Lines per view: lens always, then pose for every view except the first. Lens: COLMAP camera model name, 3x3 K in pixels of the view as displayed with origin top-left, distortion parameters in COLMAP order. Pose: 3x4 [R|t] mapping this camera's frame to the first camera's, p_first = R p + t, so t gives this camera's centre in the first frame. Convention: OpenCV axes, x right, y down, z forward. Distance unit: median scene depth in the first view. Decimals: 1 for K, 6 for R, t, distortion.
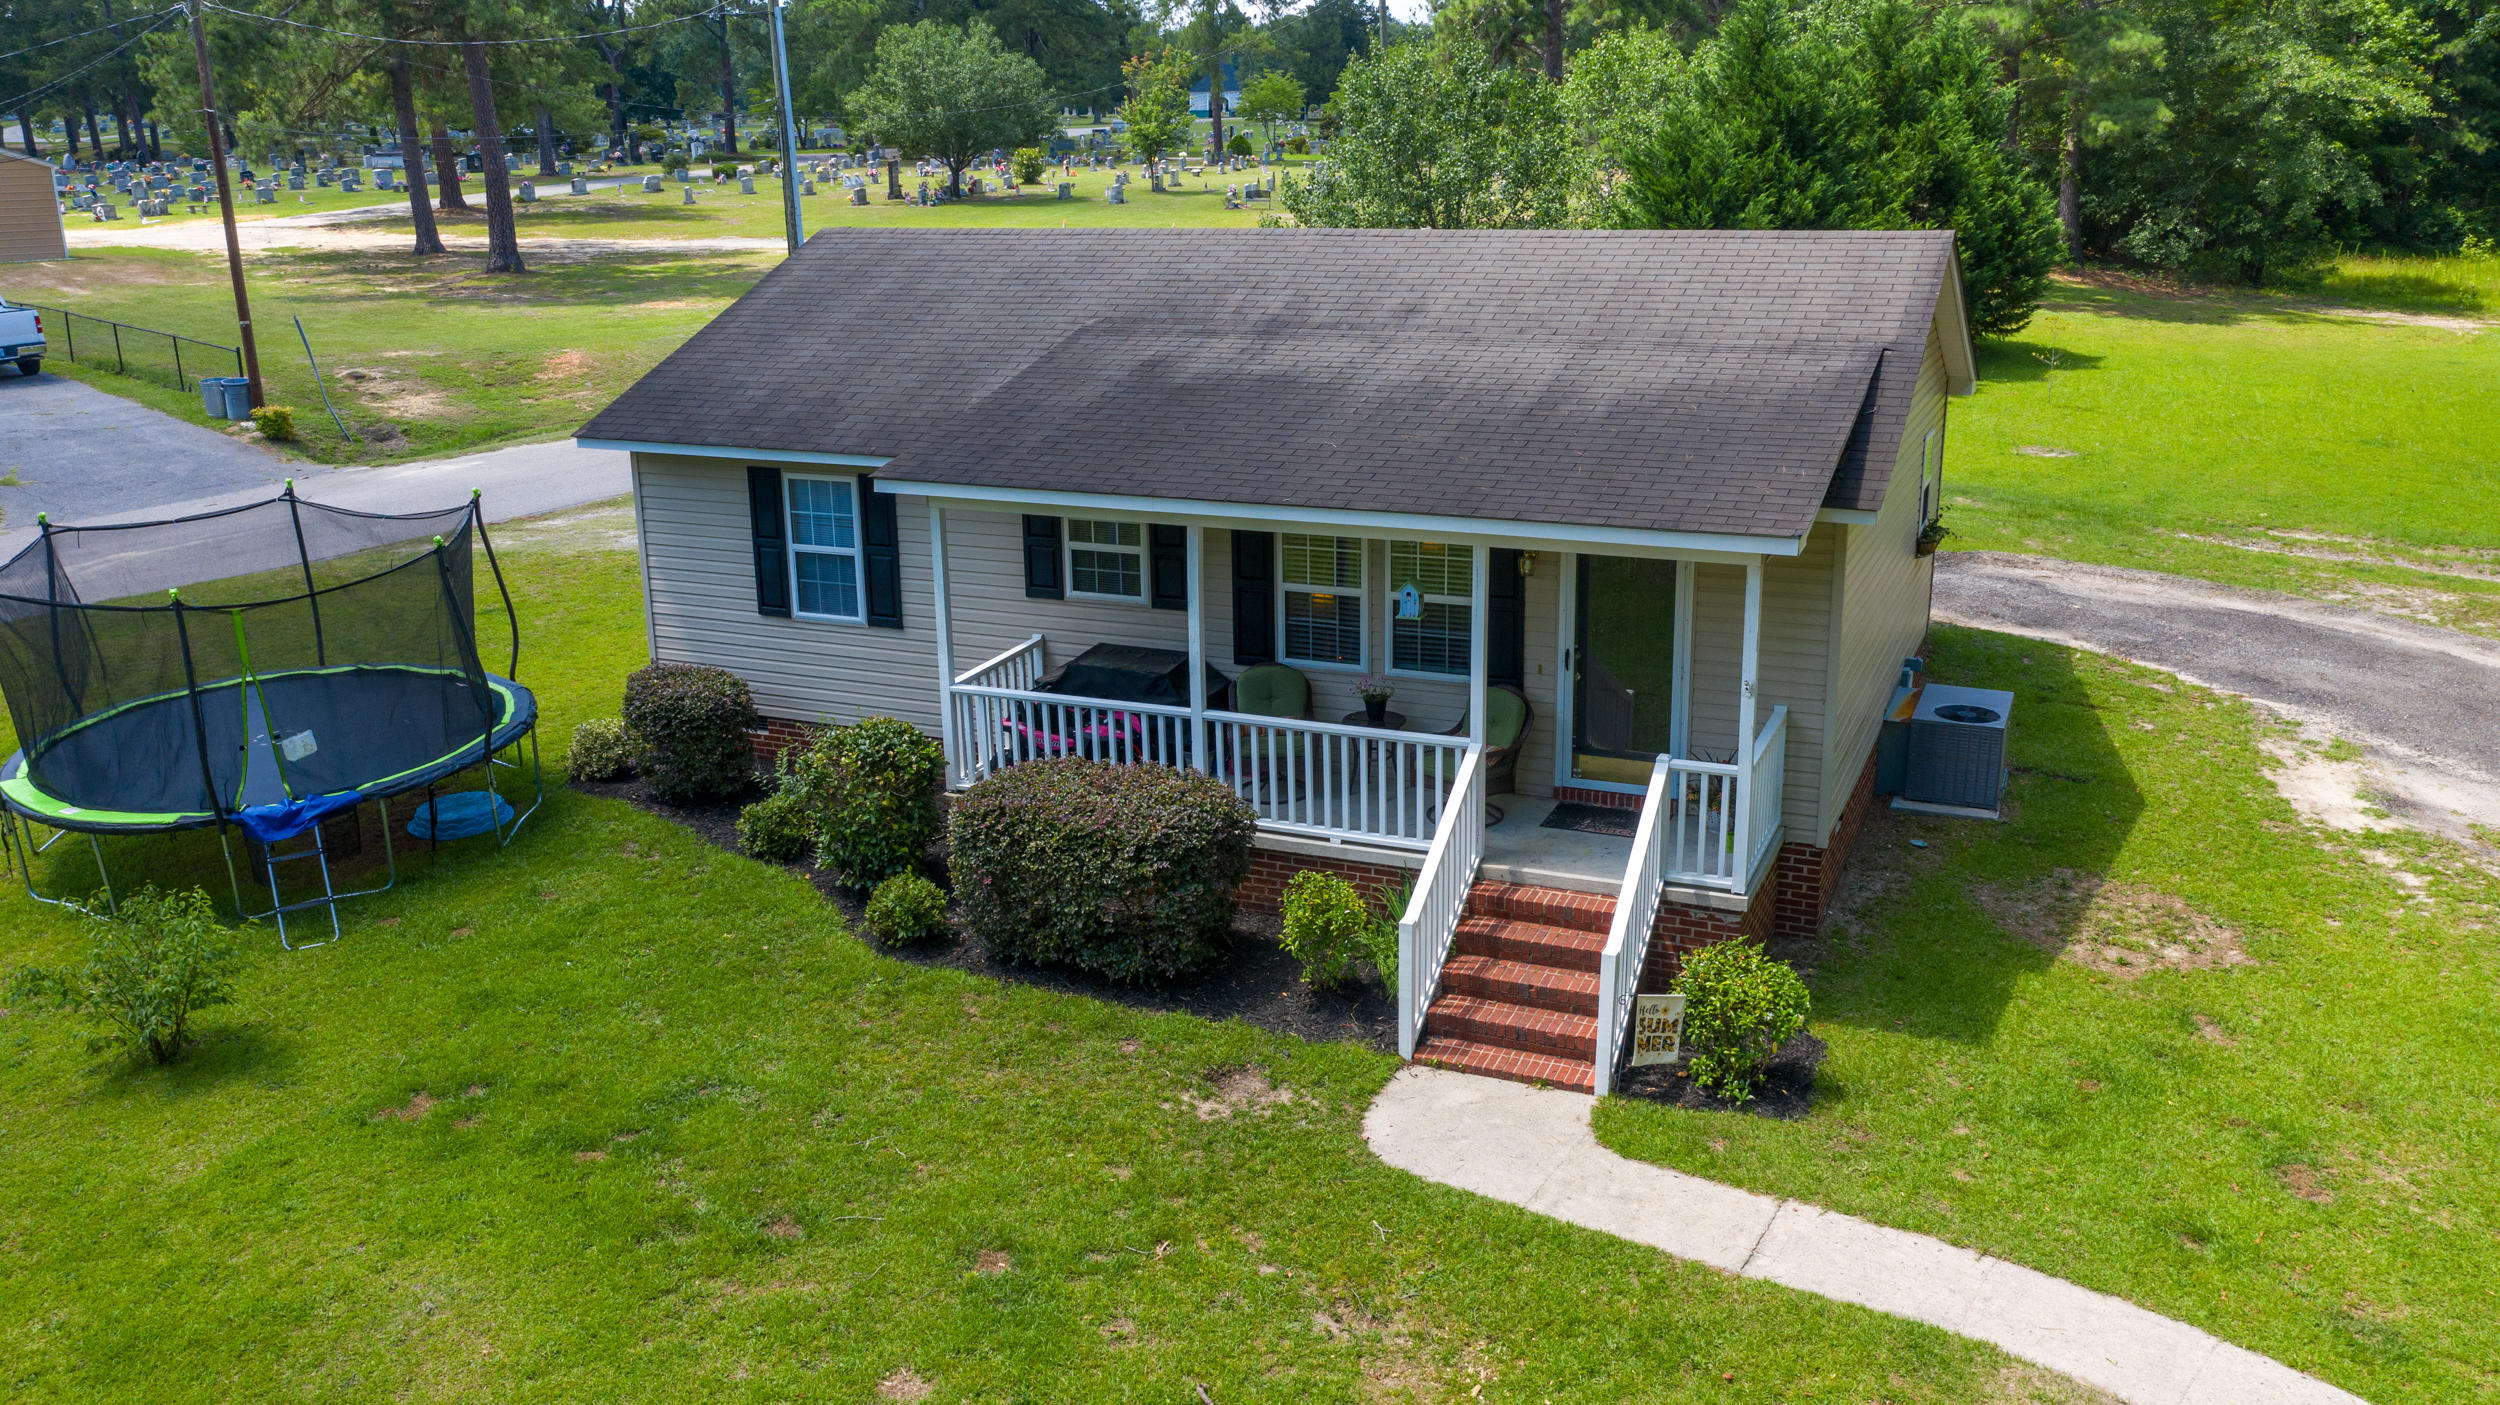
lens RADIAL K [[1979.3, 0, 1242.1], [0, 1979.3, 688.4], [0, 0, 1]] dist [-0.021917, 0.010638]
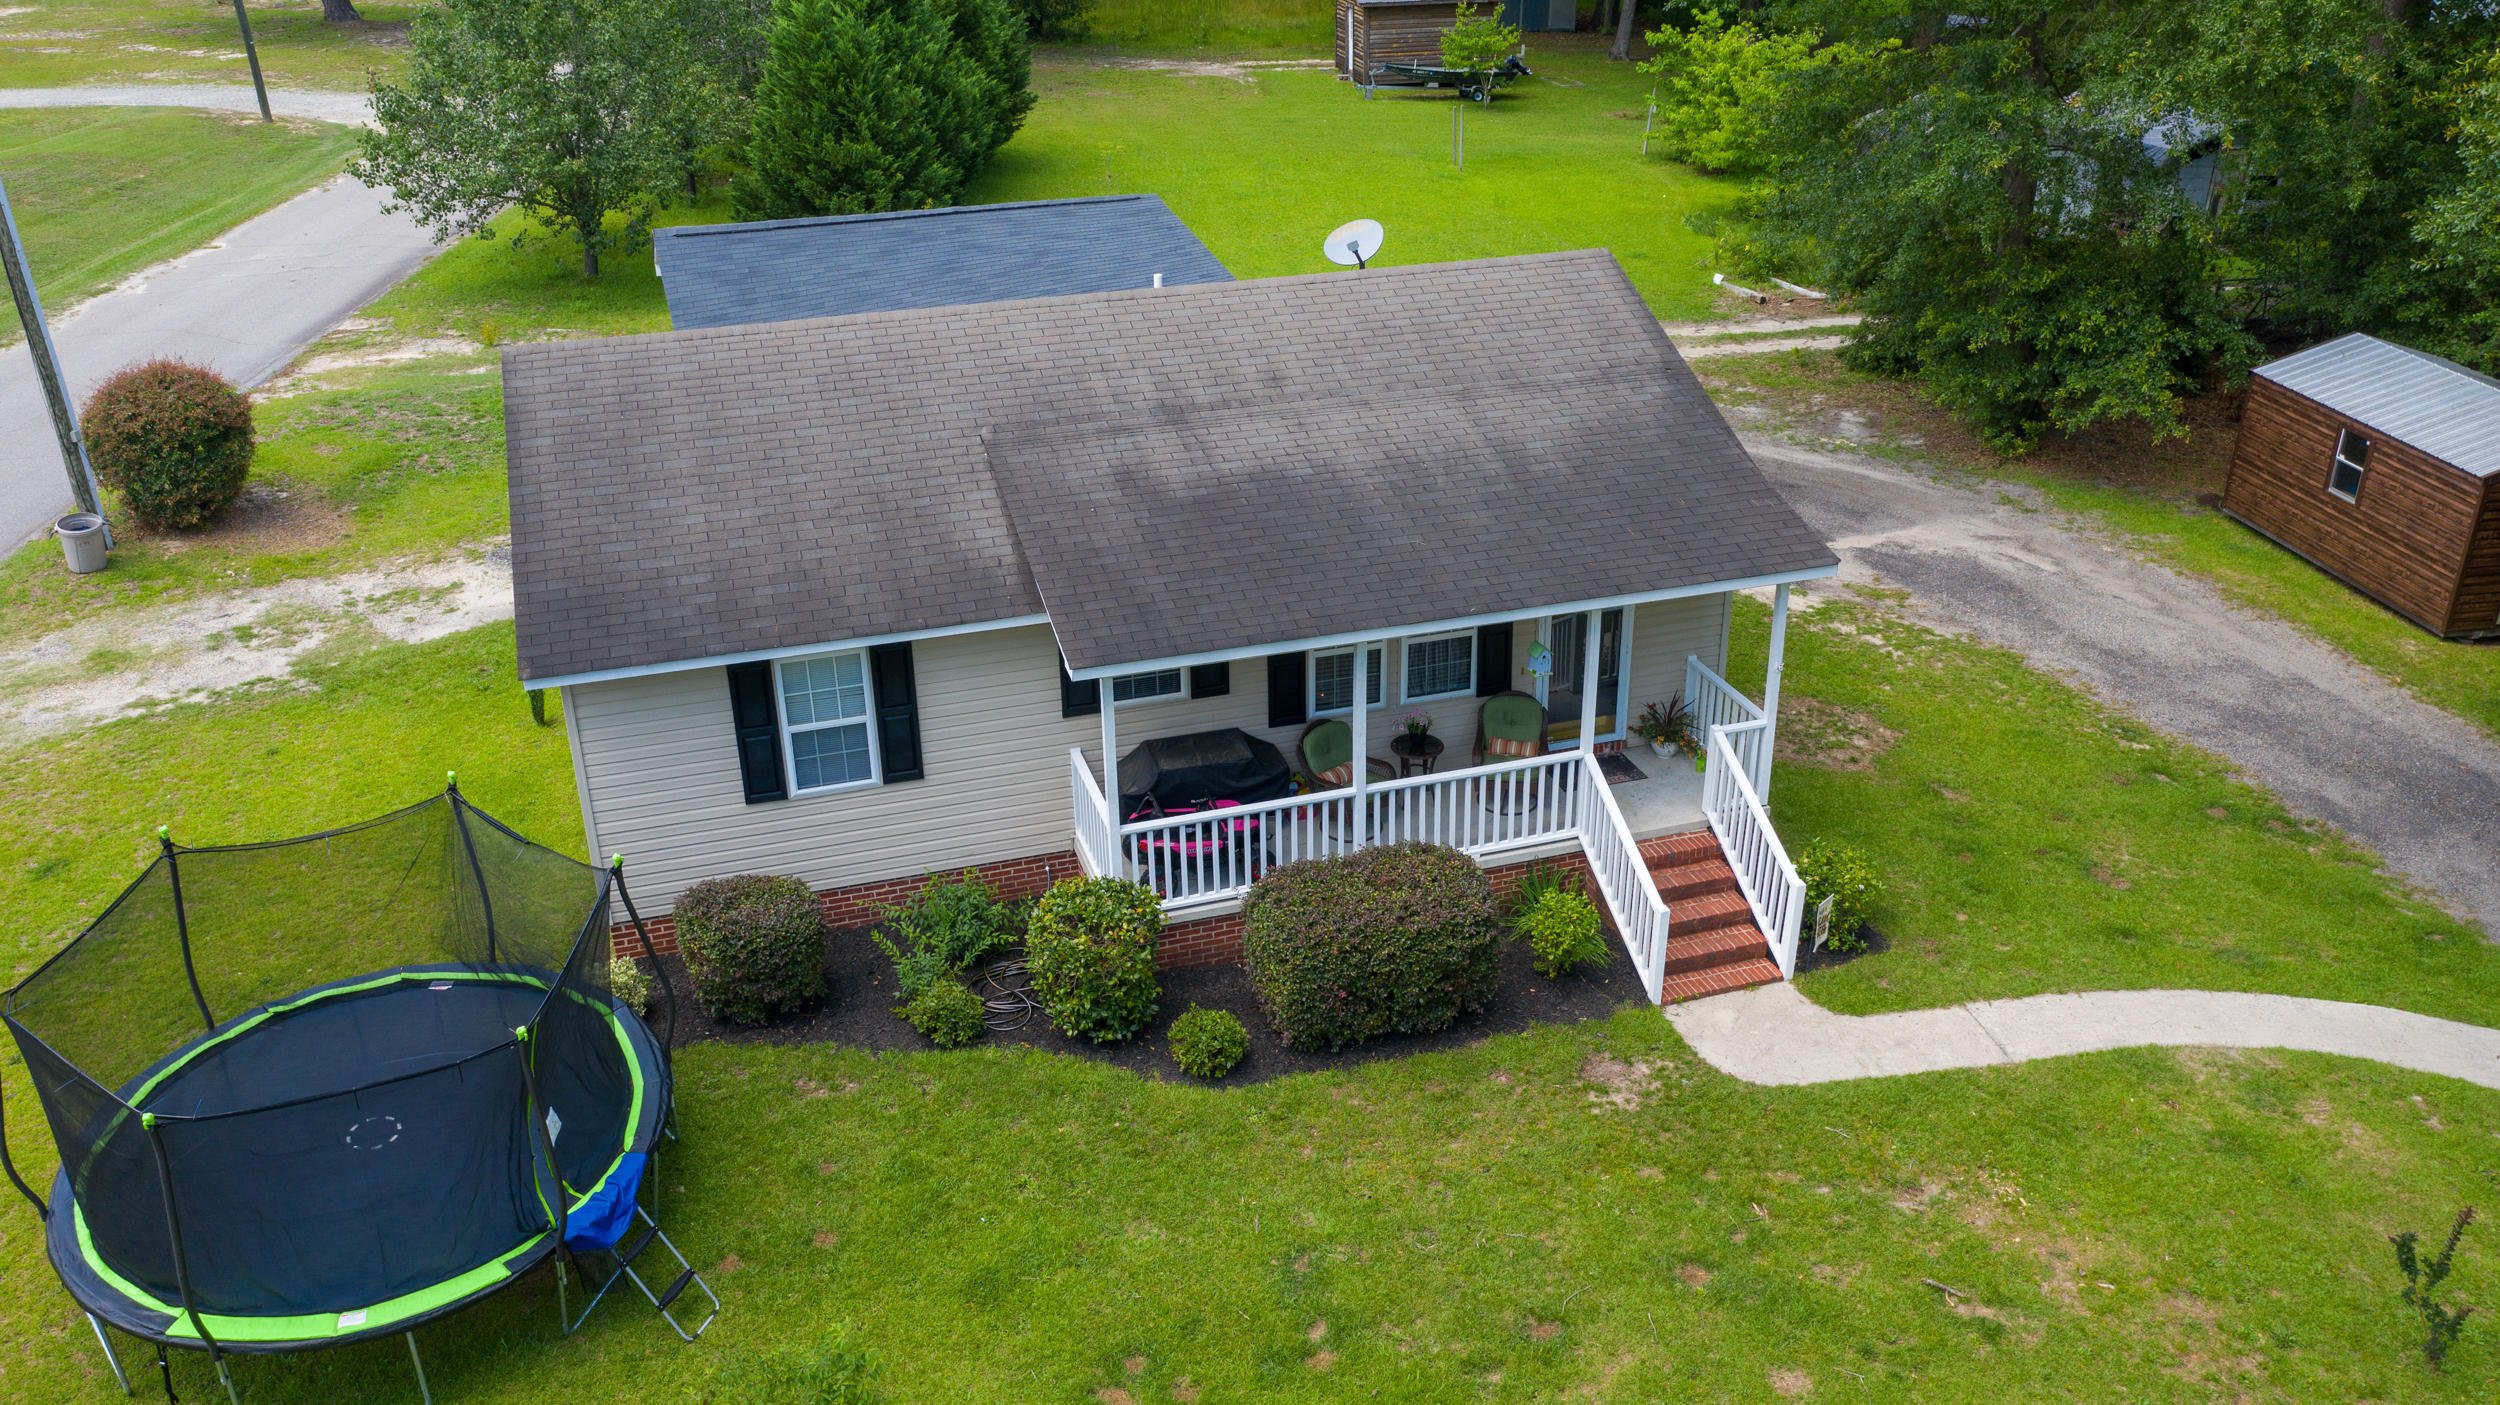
lens RADIAL K [[1979.3, 0, 1246.8], [0, 1979.3, 687.2], [0, 0, 1]] dist [-0.021917, 0.010638]
pose [[0.751082, -0.276218, 0.599649, -0.672748], [0.179596, 0.959502, 0.217027, -0.277141], [-0.635312, -0.055311, 0.770273, 0.129602]]
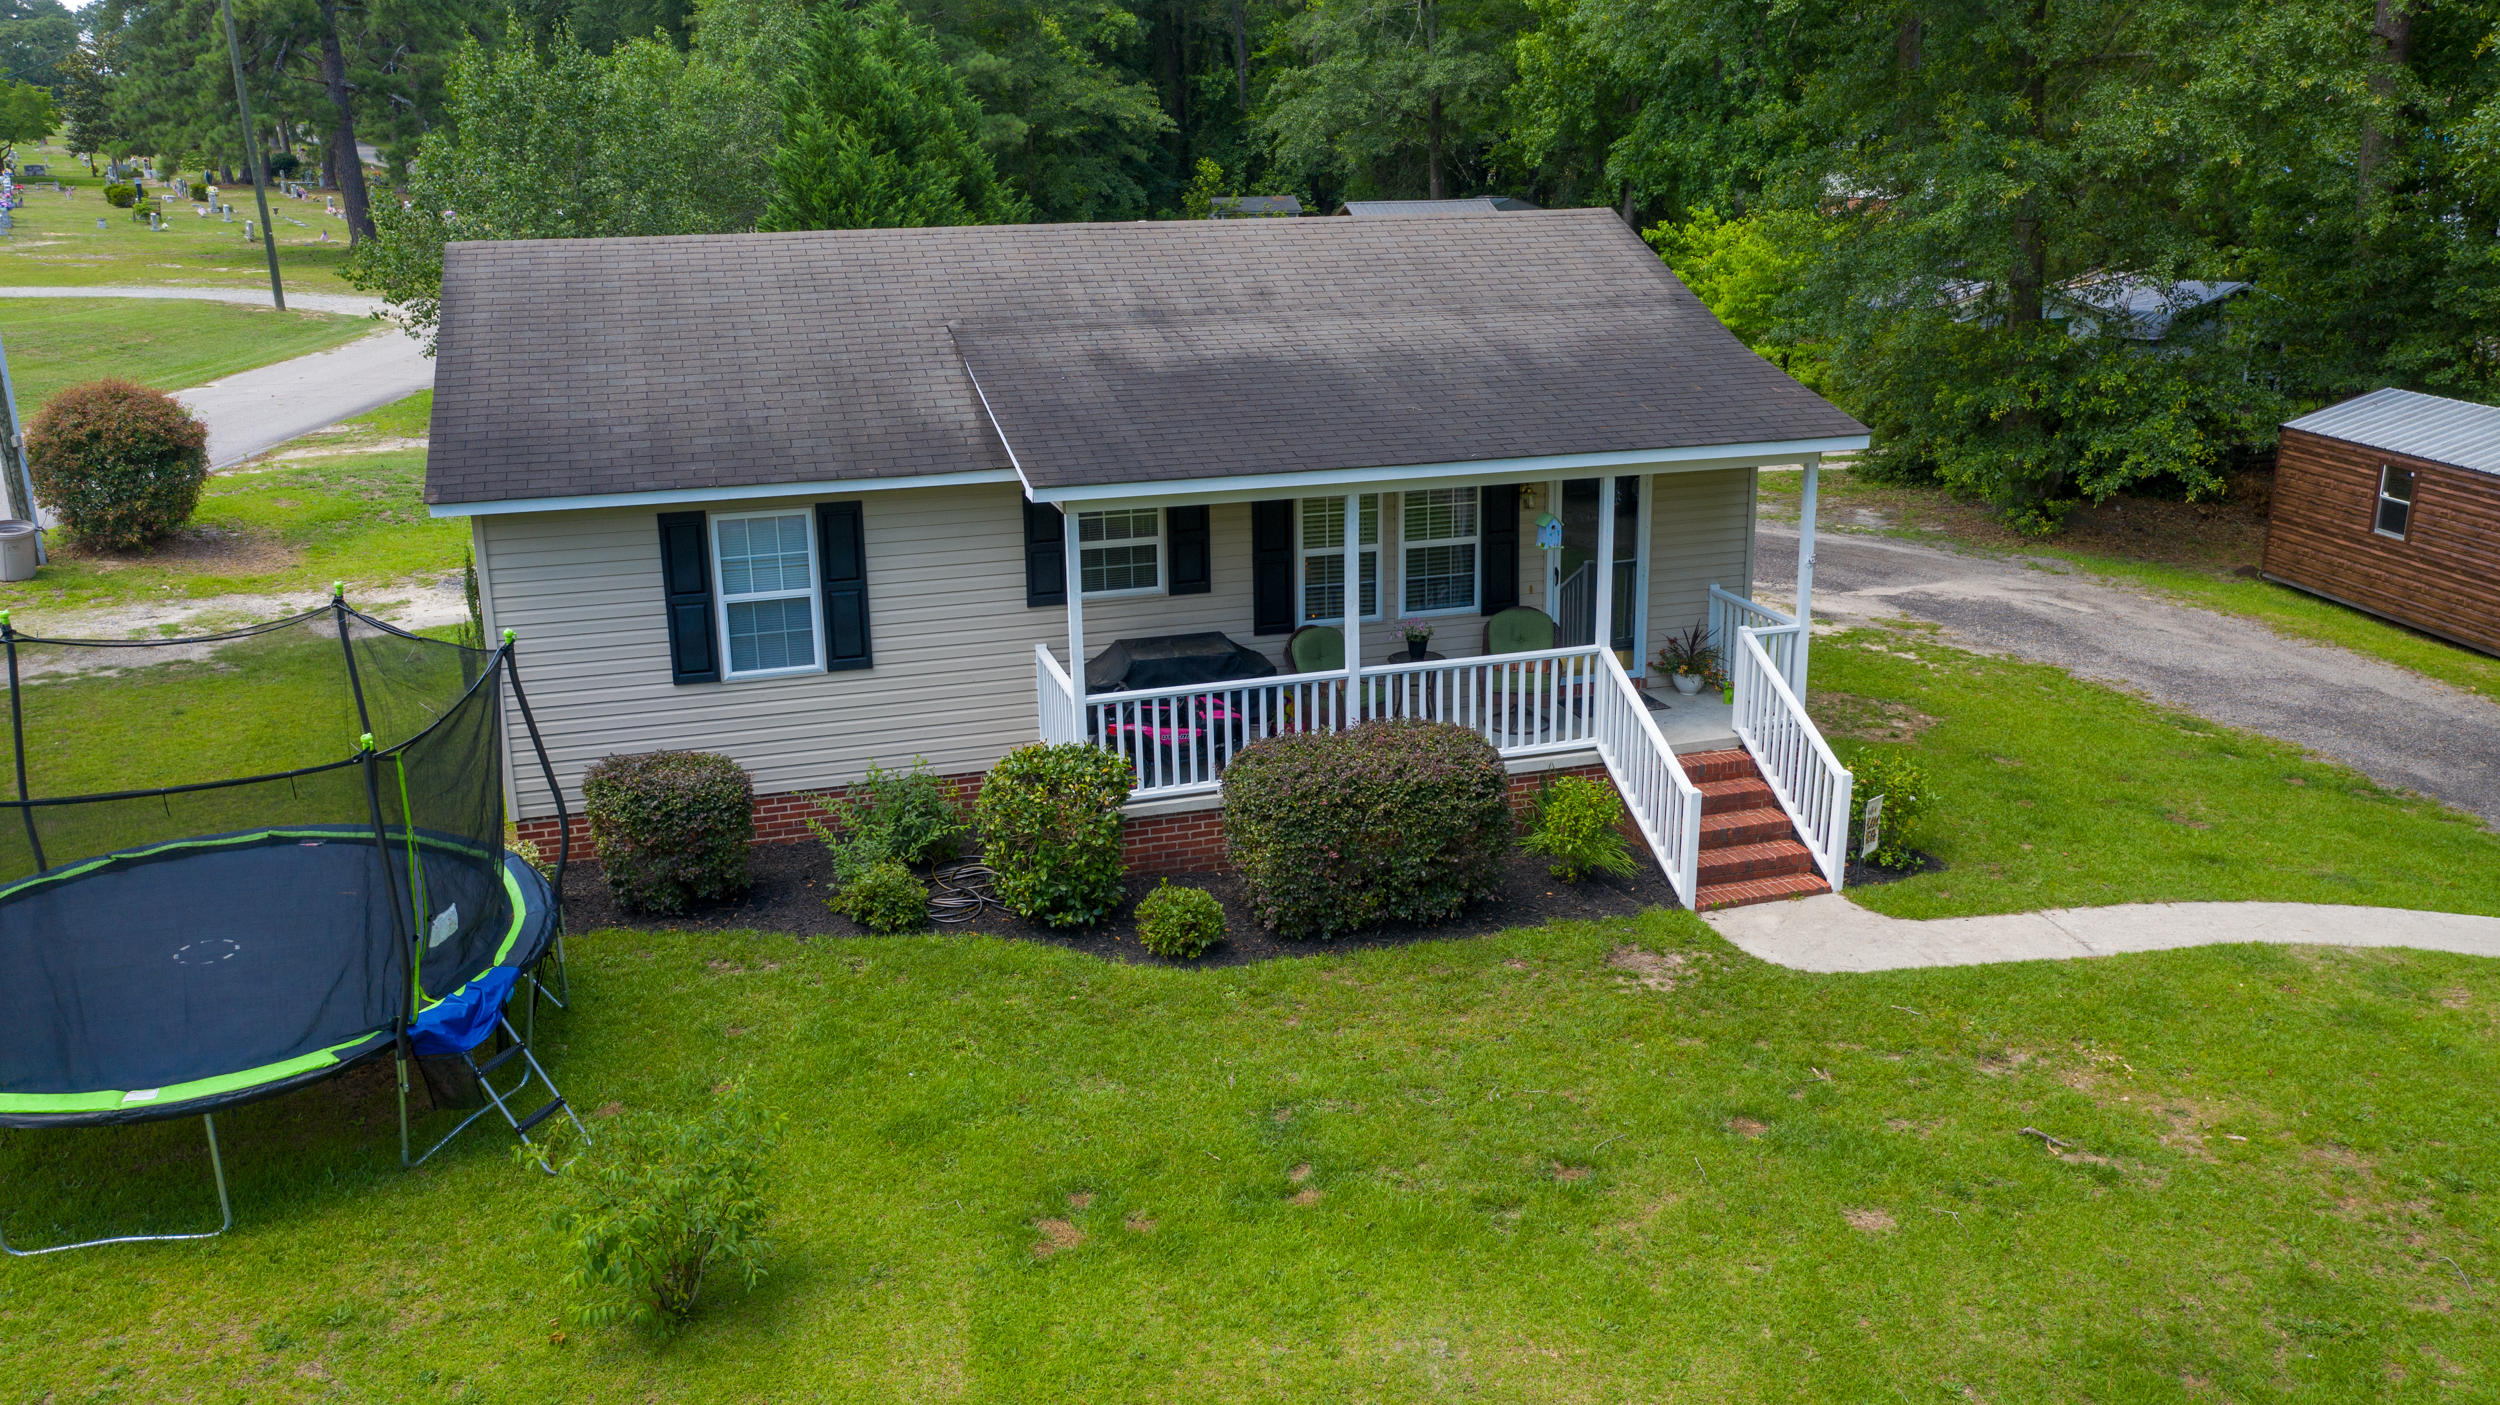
lens RADIAL K [[1979.3, 0, 1248.5], [0, 1979.3, 685.7], [0, 0, 1]] dist [-0.021917, 0.010638]
pose [[0.754394, -0.171836, 0.633531, -0.653427], [0.179060, 0.982396, 0.053240, -0.041492], [-0.631527, 0.073277, 0.771883, 0.196325]]
